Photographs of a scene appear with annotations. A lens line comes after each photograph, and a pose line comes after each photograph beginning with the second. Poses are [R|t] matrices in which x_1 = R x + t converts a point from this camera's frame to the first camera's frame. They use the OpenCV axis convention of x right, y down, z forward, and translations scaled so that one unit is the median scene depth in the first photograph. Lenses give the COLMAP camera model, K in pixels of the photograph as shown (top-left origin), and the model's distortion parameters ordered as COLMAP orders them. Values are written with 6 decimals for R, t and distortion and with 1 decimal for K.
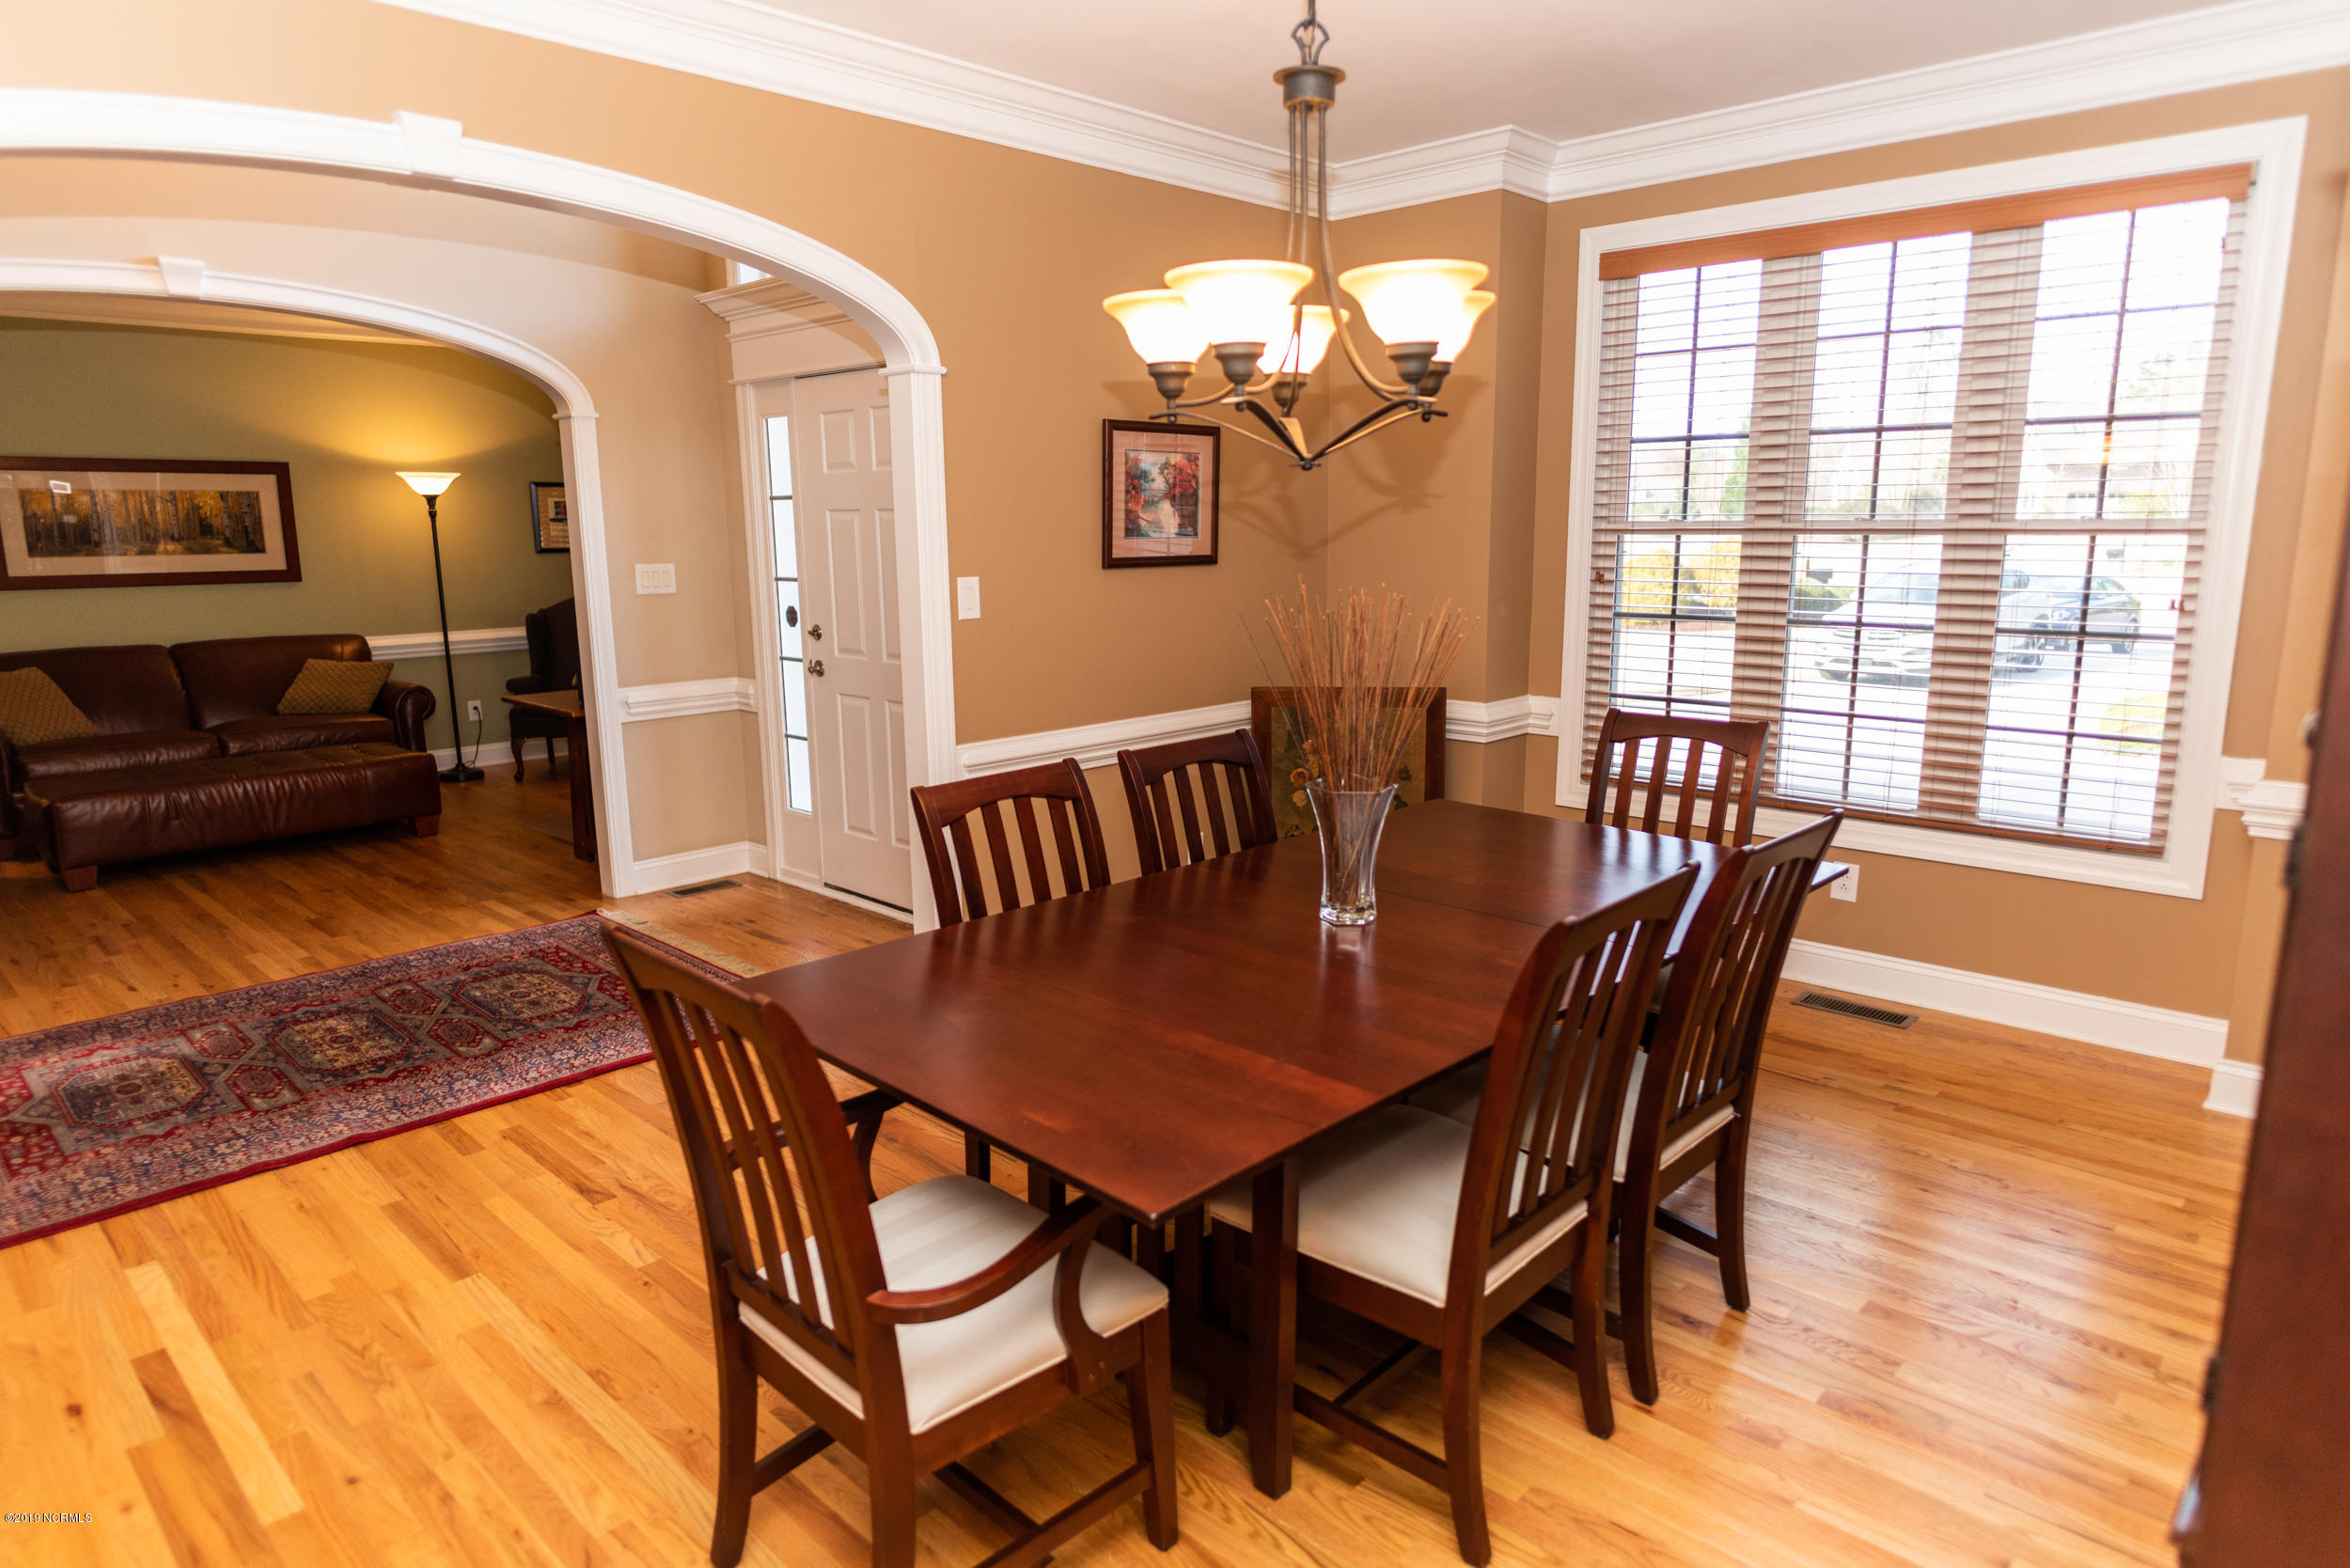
lens RADIAL K [[1350.8, 0, 1190.9], [0, 1350.8, 772.4], [0, 0, 1]] dist [-0.000073, -0.001259]
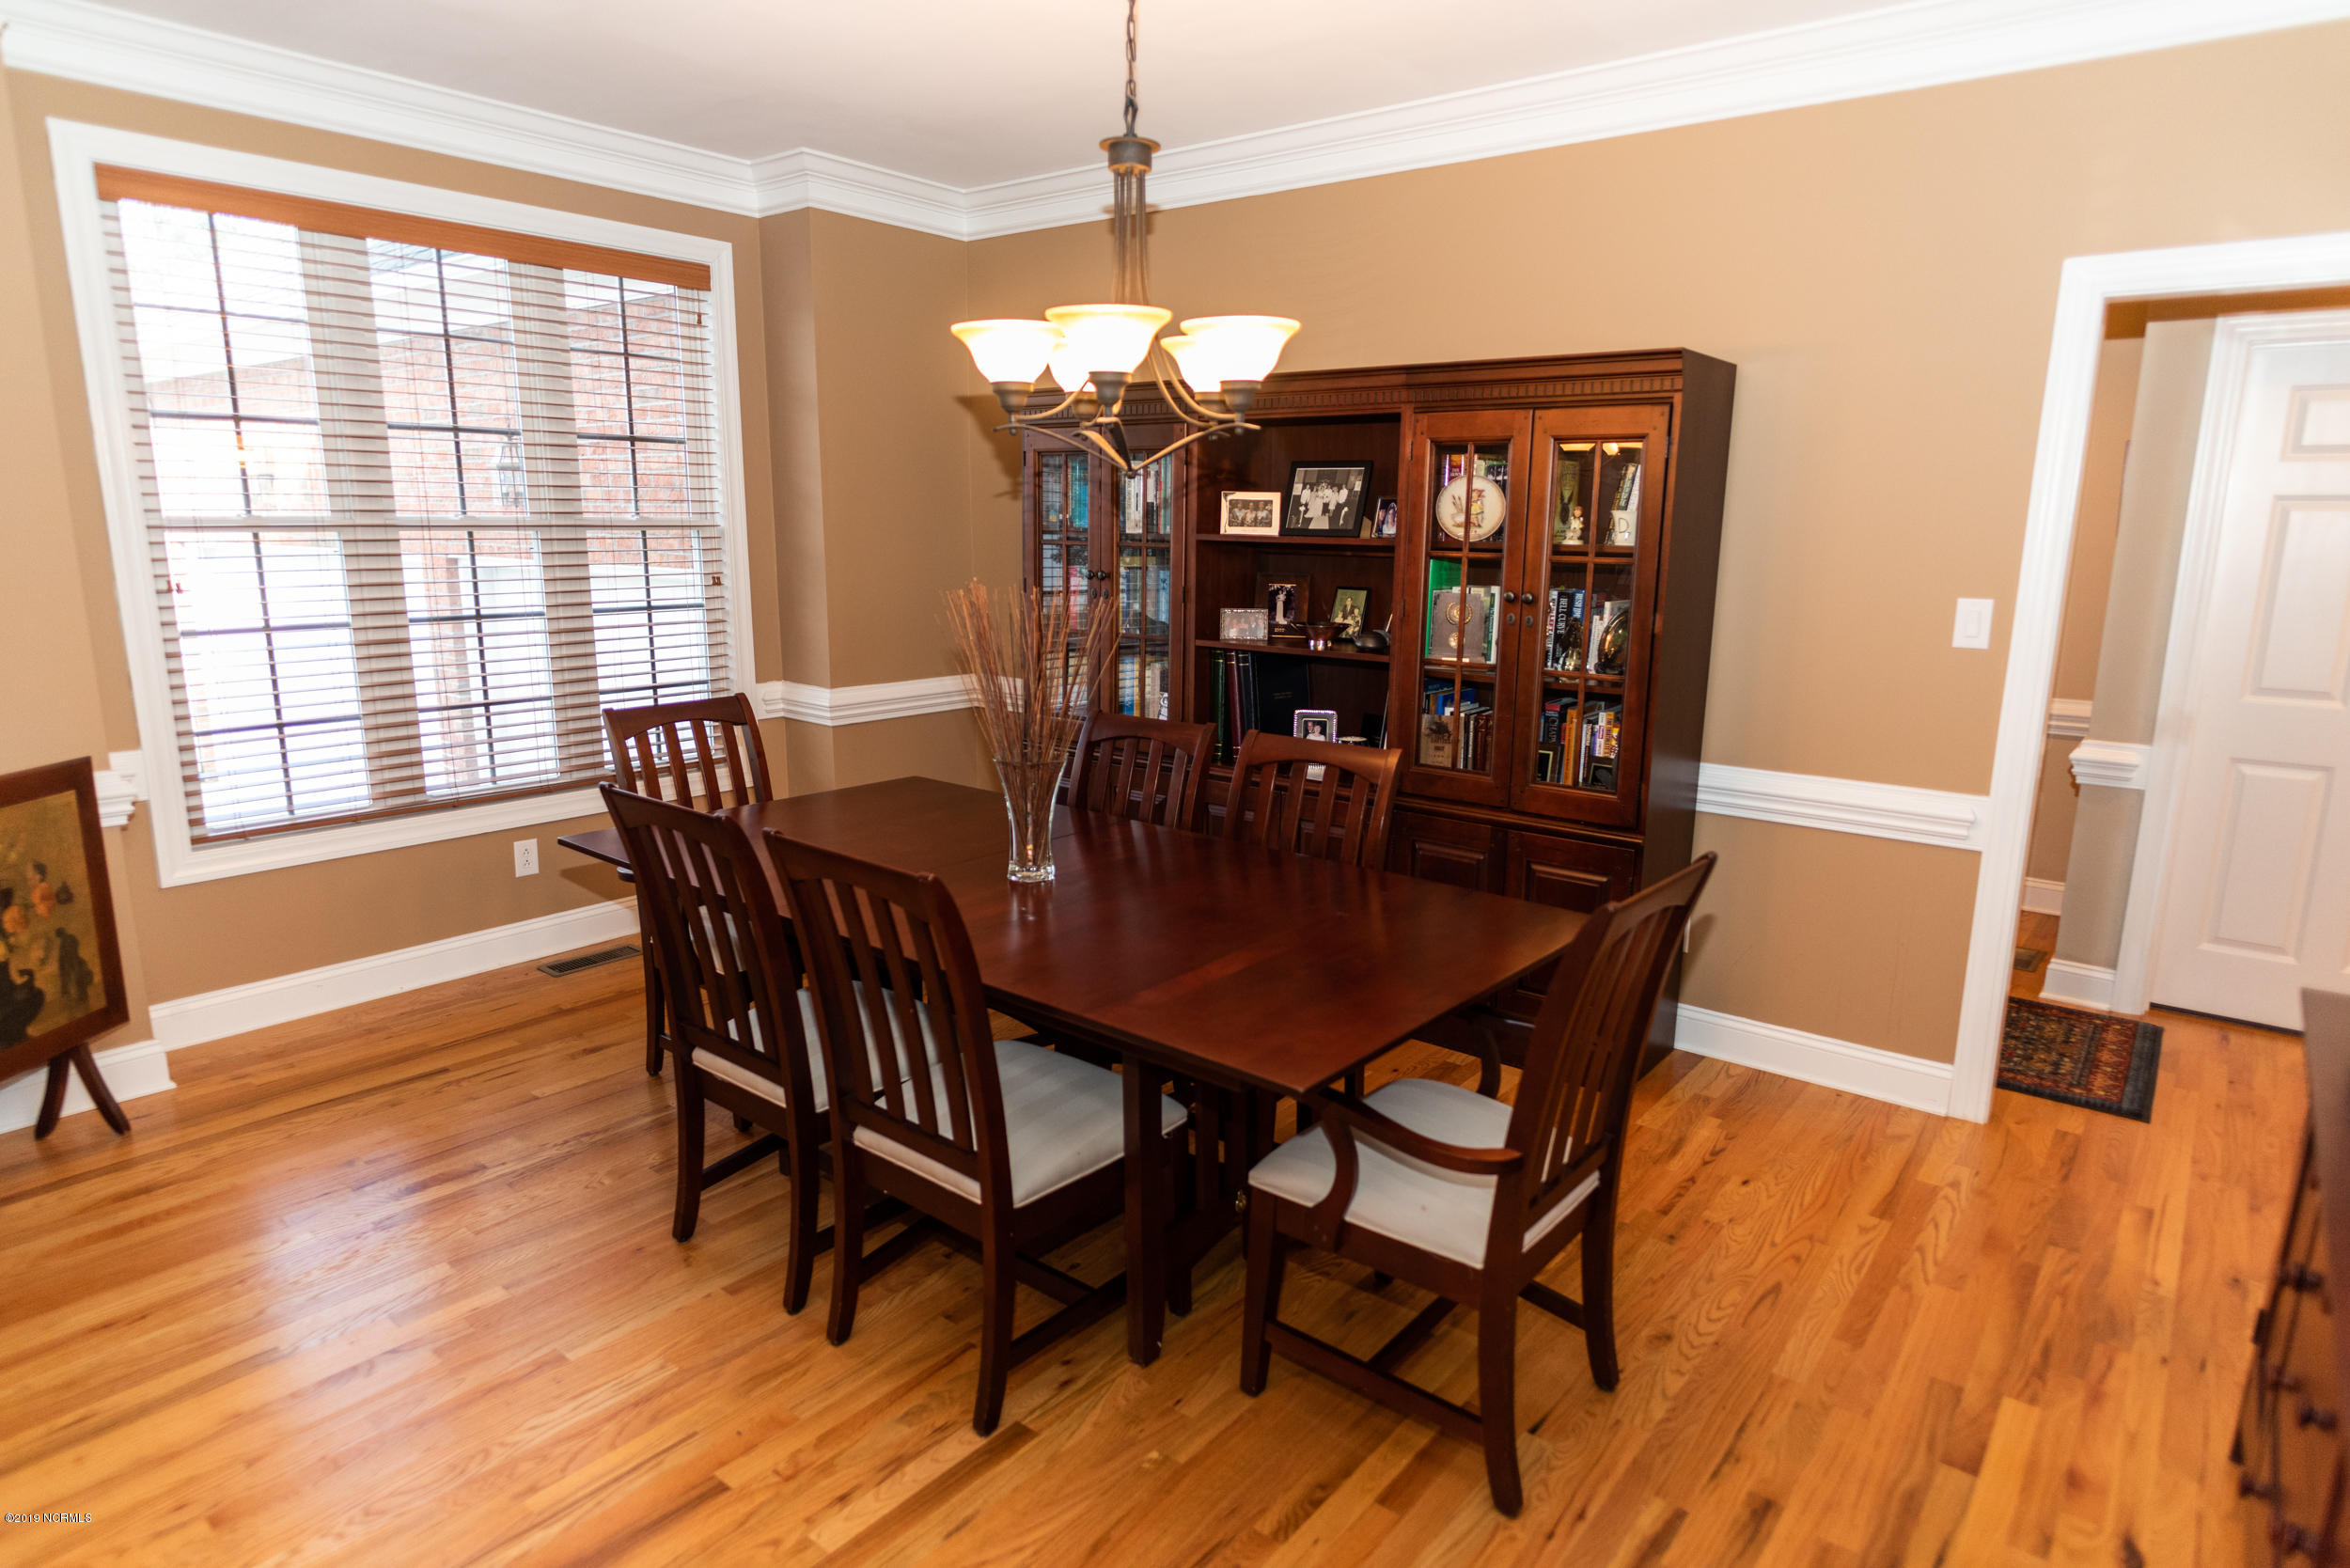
lens RADIAL K [[1350.8, 0, 1185.1], [0, 1350.8, 794.5], [0, 0, 1]] dist [-0.000073, -0.001259]
pose [[-0.078230, -0.194839, 0.977710, -0.739031], [0.175453, 0.962718, 0.205890, -0.119588], [-0.981375, 0.187649, -0.041128, 0.659755]]
